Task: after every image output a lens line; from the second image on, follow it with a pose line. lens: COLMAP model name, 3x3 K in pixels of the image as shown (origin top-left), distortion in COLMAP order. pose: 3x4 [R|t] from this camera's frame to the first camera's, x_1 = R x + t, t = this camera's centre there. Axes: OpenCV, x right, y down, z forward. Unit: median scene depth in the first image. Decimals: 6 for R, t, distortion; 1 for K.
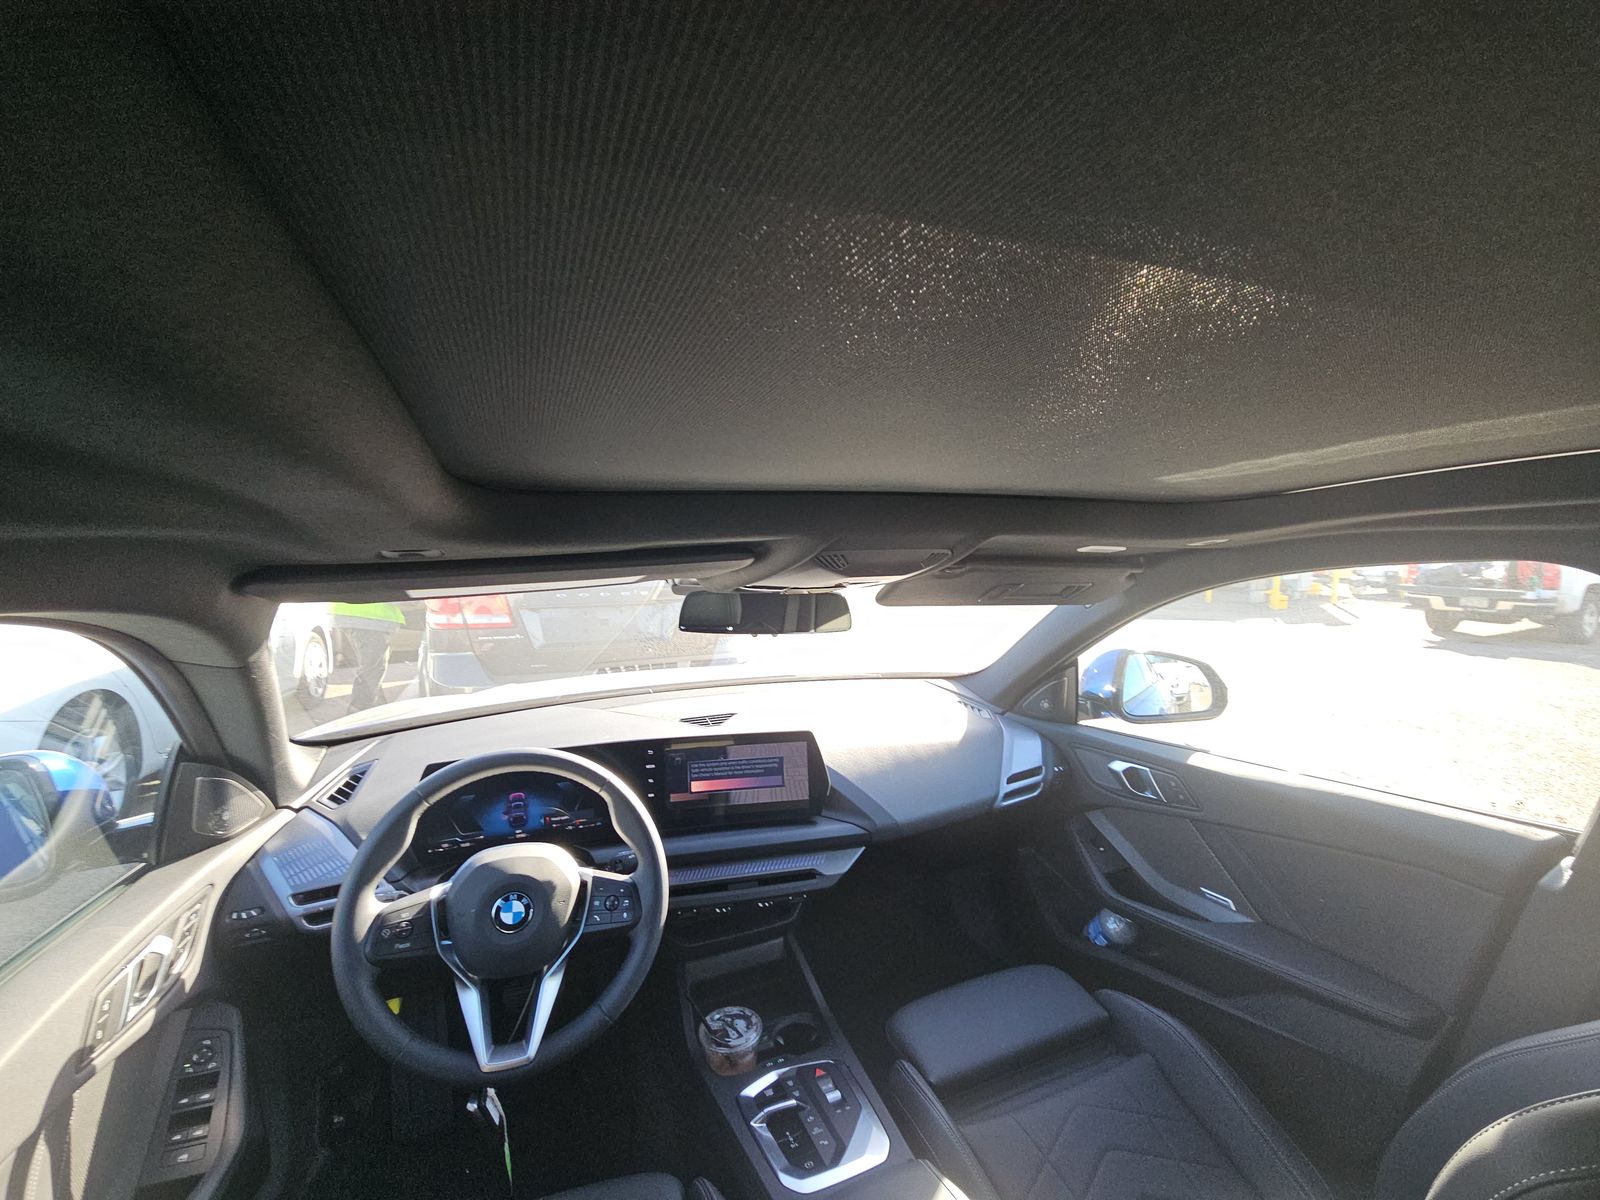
lens RADIAL K [[654.1, 0, 787.7], [0, 654.1, 600.1], [0, 0, 1]] dist [0.002458, -0.002790]
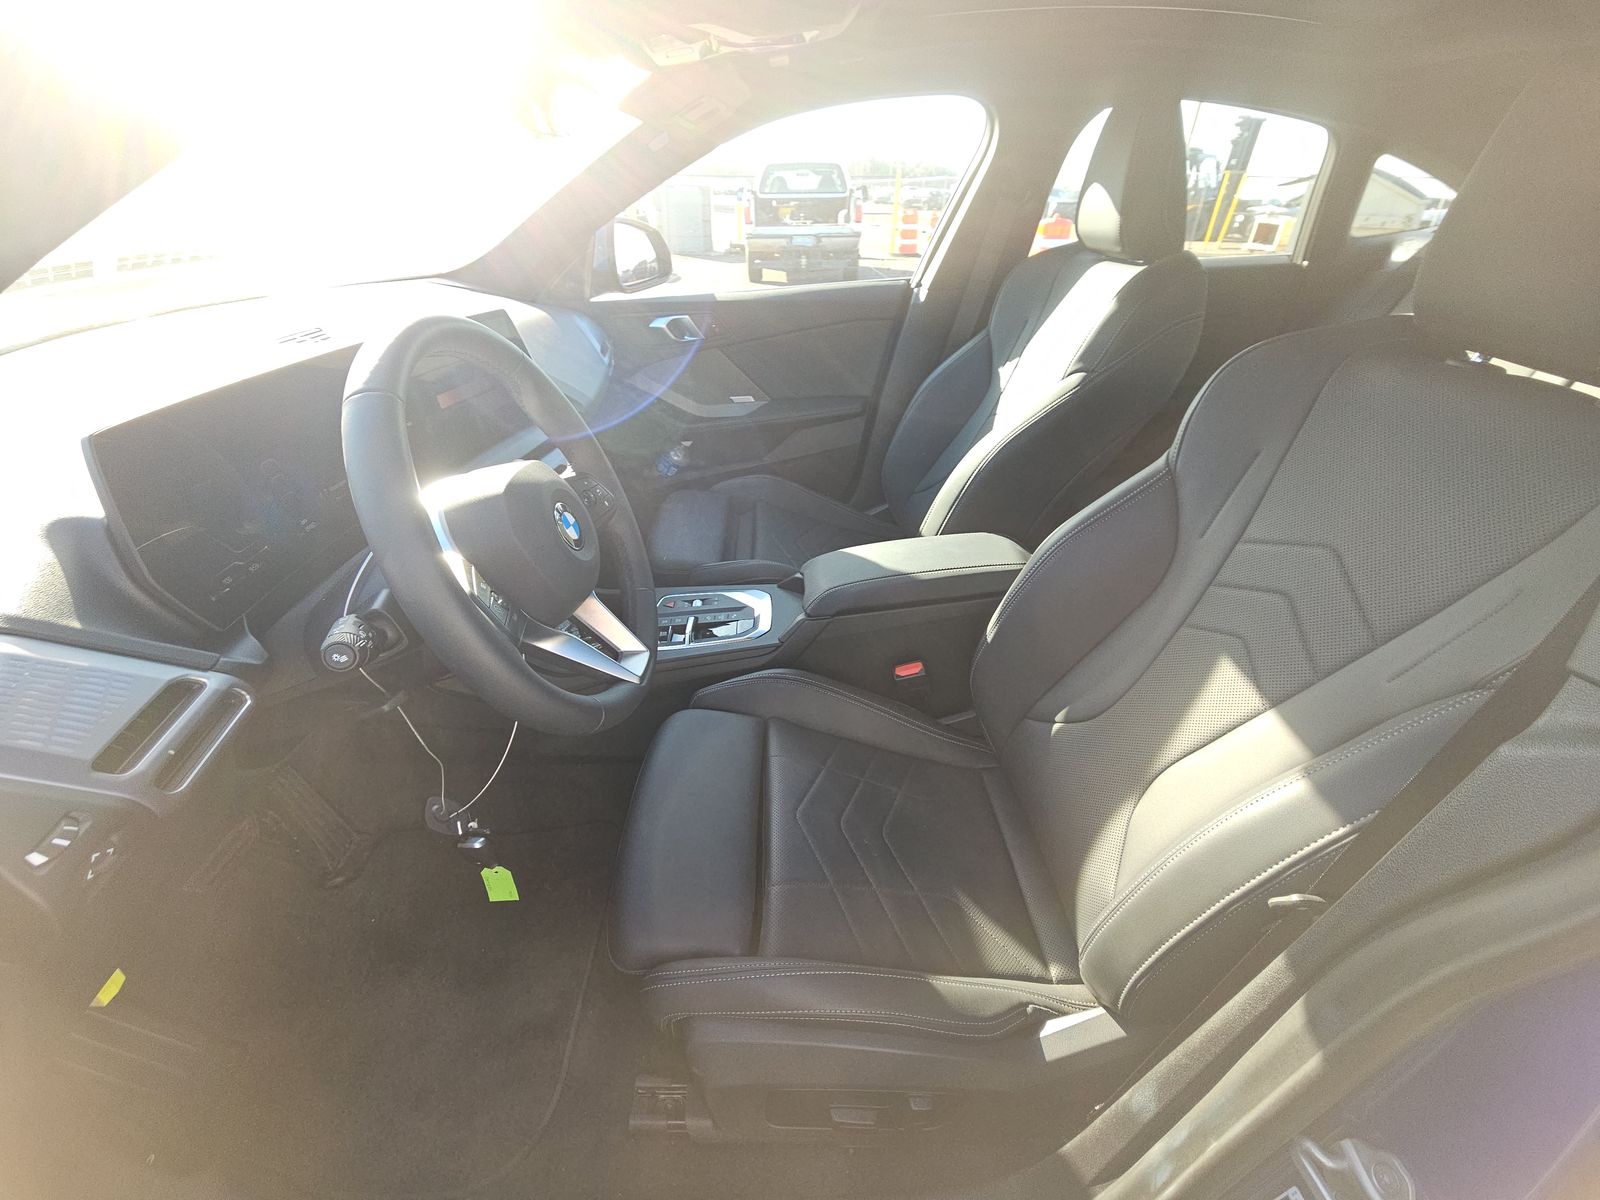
lens RADIAL K [[654.1, 0, 791.2], [0, 654.1, 604.8], [0, 0, 1]] dist [0.002458, -0.002790]
pose [[0.355601, -0.483050, 0.800132, -0.745003], [0.064470, 0.866726, 0.494601, 0.152683], [-0.932412, -0.124296, 0.339351, 0.376950]]
